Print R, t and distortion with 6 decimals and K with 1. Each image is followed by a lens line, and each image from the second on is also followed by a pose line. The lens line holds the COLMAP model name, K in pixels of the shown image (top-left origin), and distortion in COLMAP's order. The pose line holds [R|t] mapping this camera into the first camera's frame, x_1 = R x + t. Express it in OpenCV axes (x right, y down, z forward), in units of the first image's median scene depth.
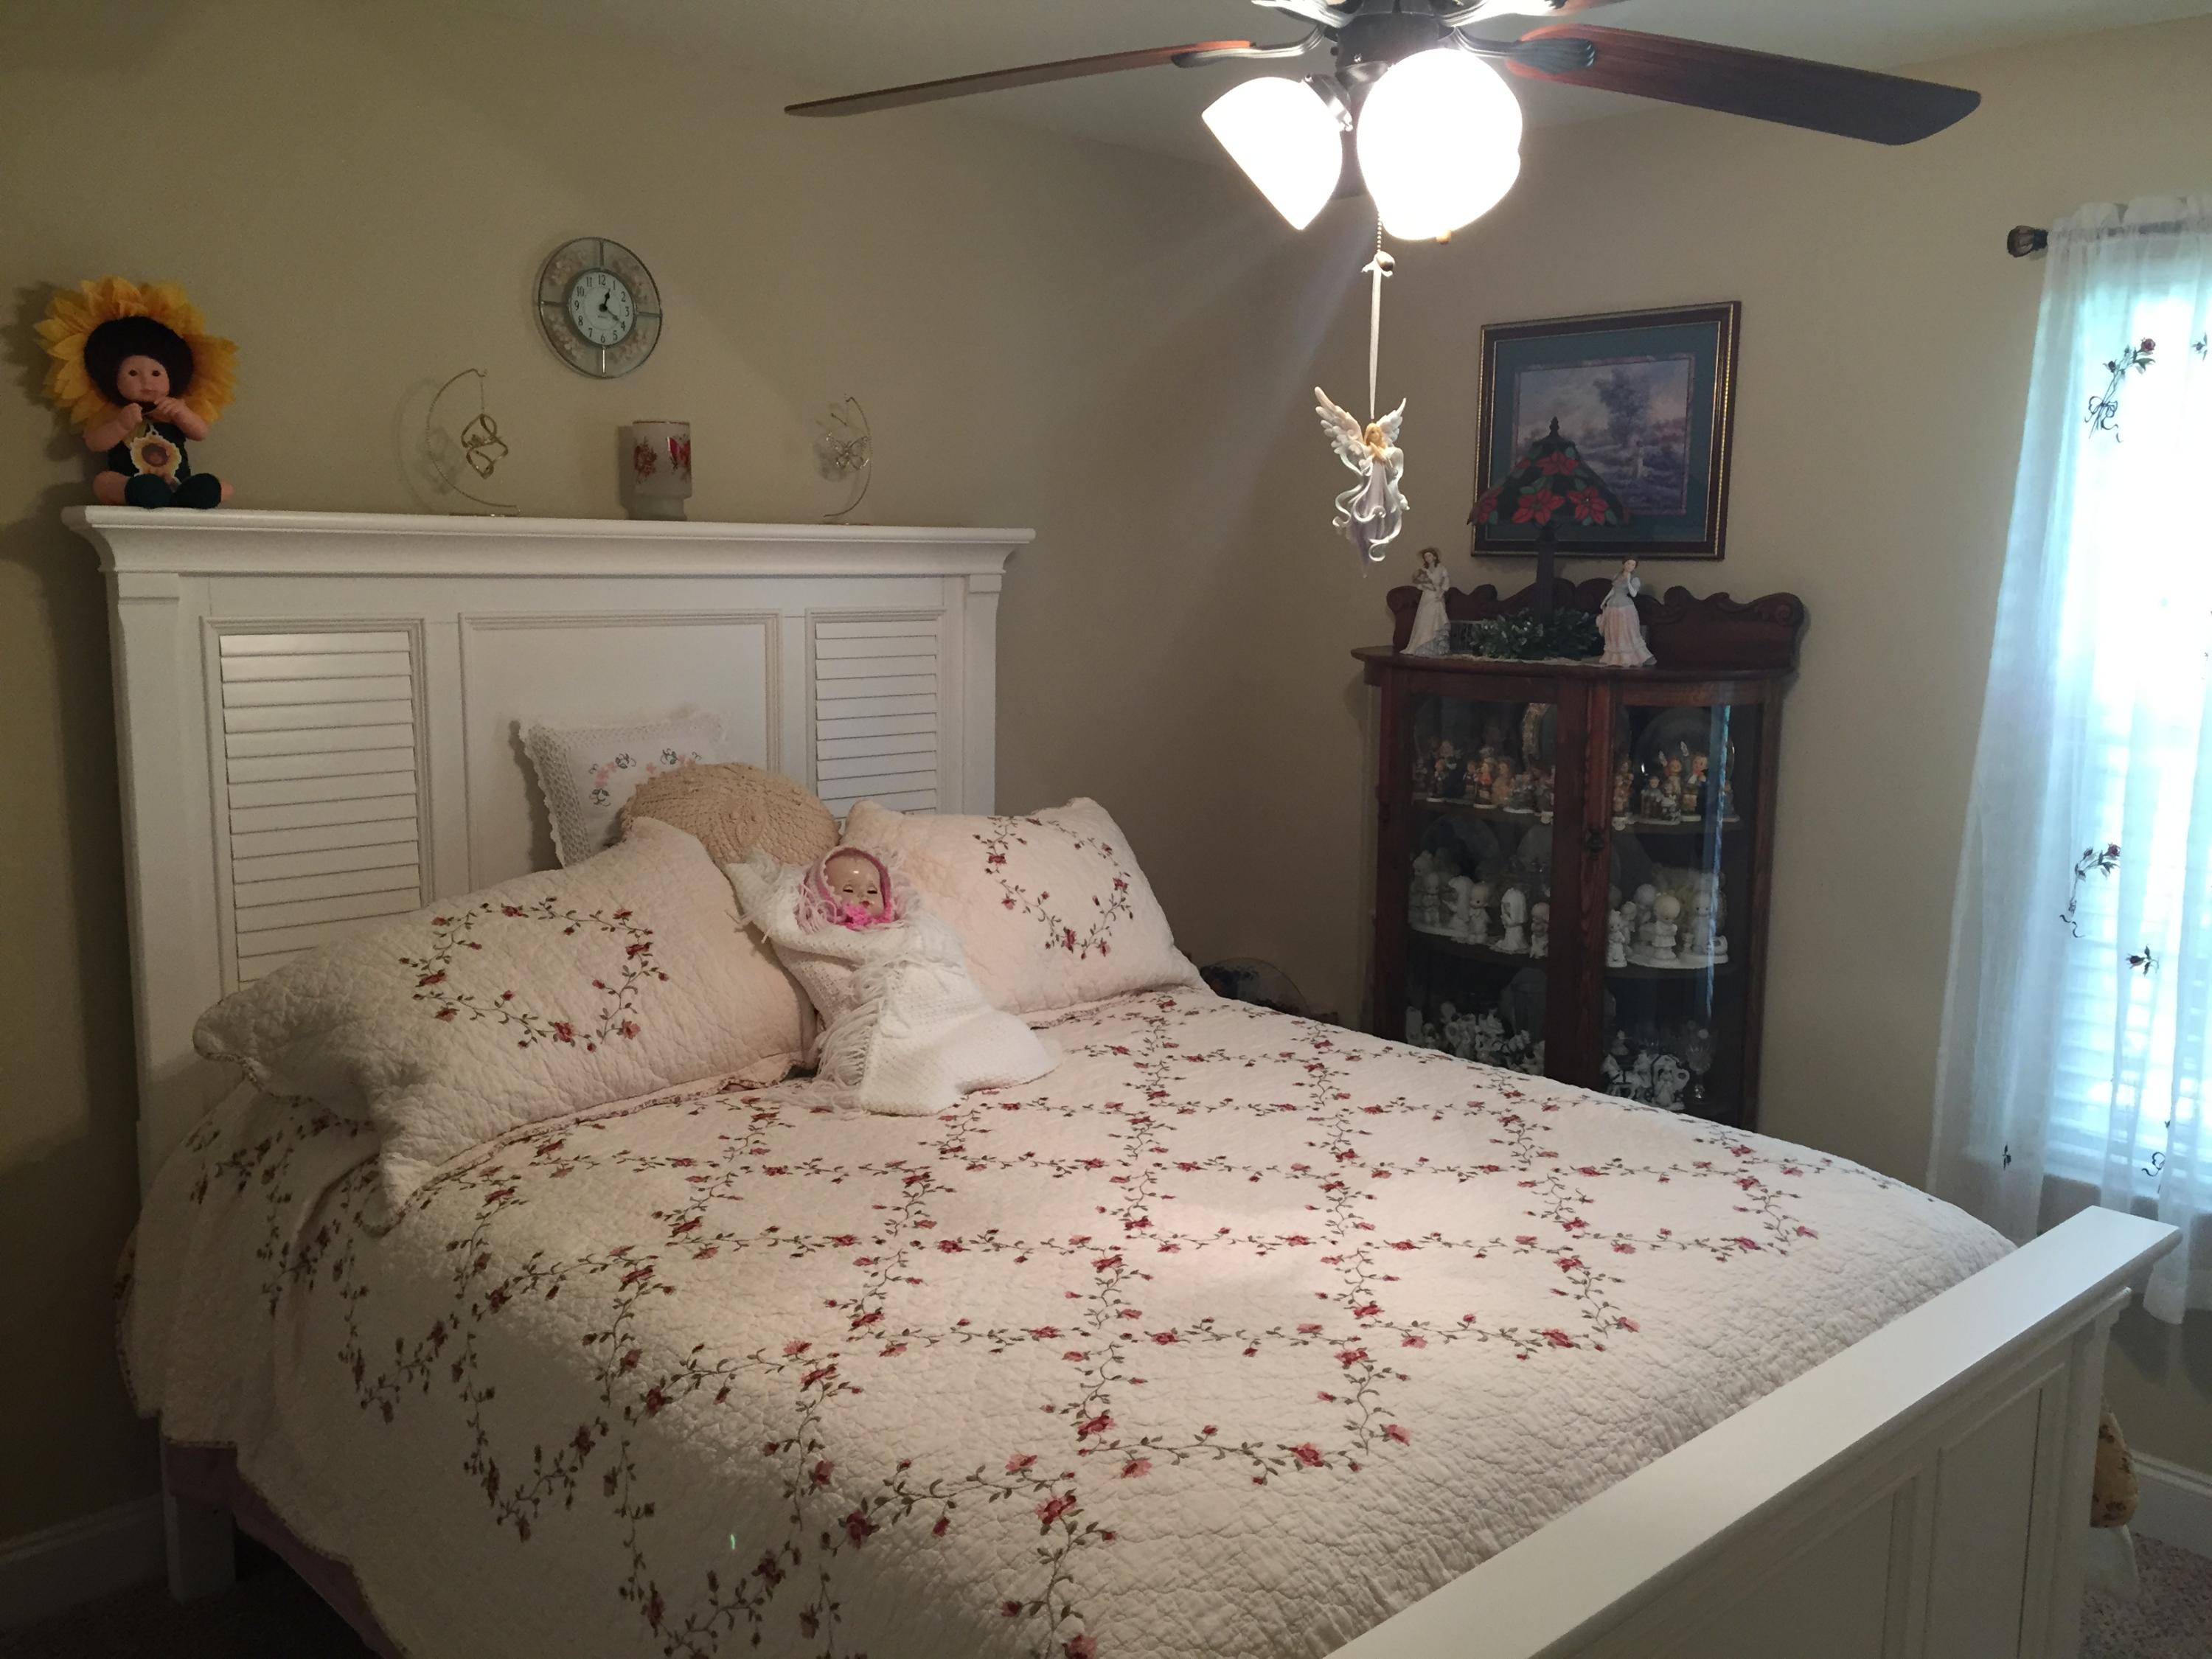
lens RADIAL K [[1881.4, 0, 1103.7], [0, 1881.4, 813.3], [0, 0, 1]] dist [0.082500, -0.115829]
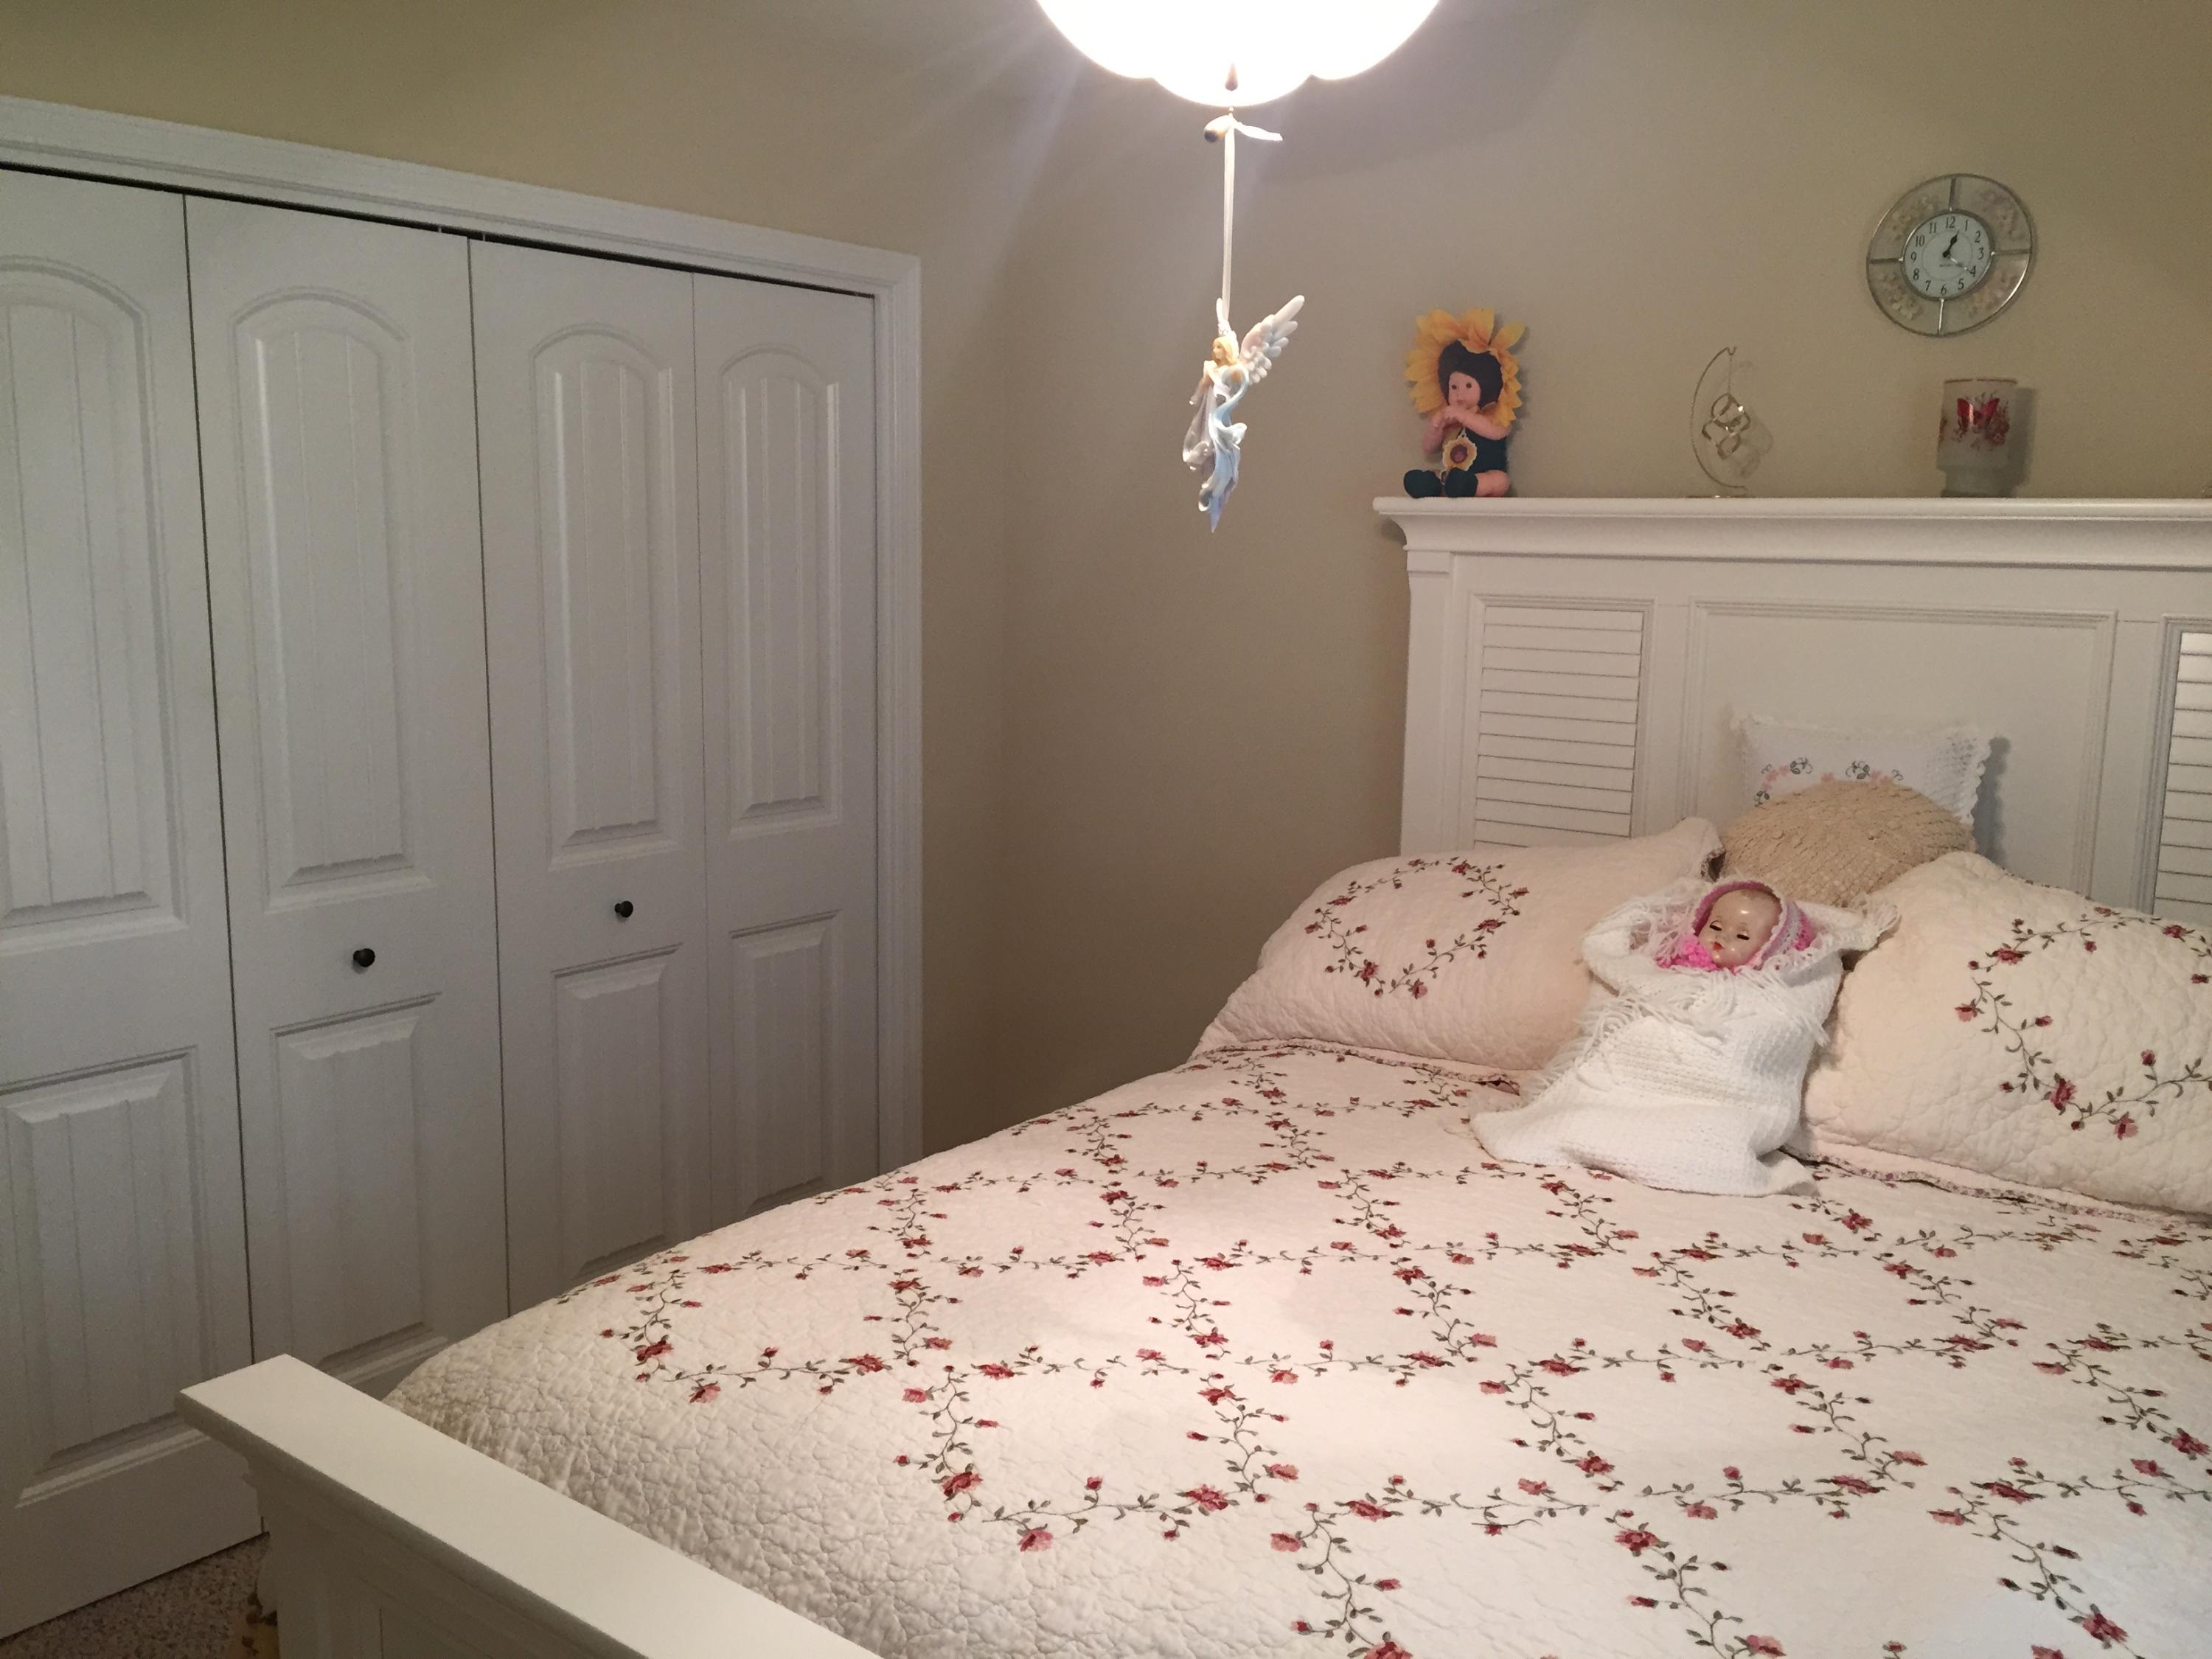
lens RADIAL K [[1881.4, 0, 1103.7], [0, 1881.4, 813.3], [0, 0, 1]] dist [0.082500, -0.115829]
pose [[0.161567, 0.138401, -0.977109, 0.719521], [-0.153333, 0.981613, 0.113685, -0.071170], [0.974877, 0.131455, 0.179818, 0.642000]]
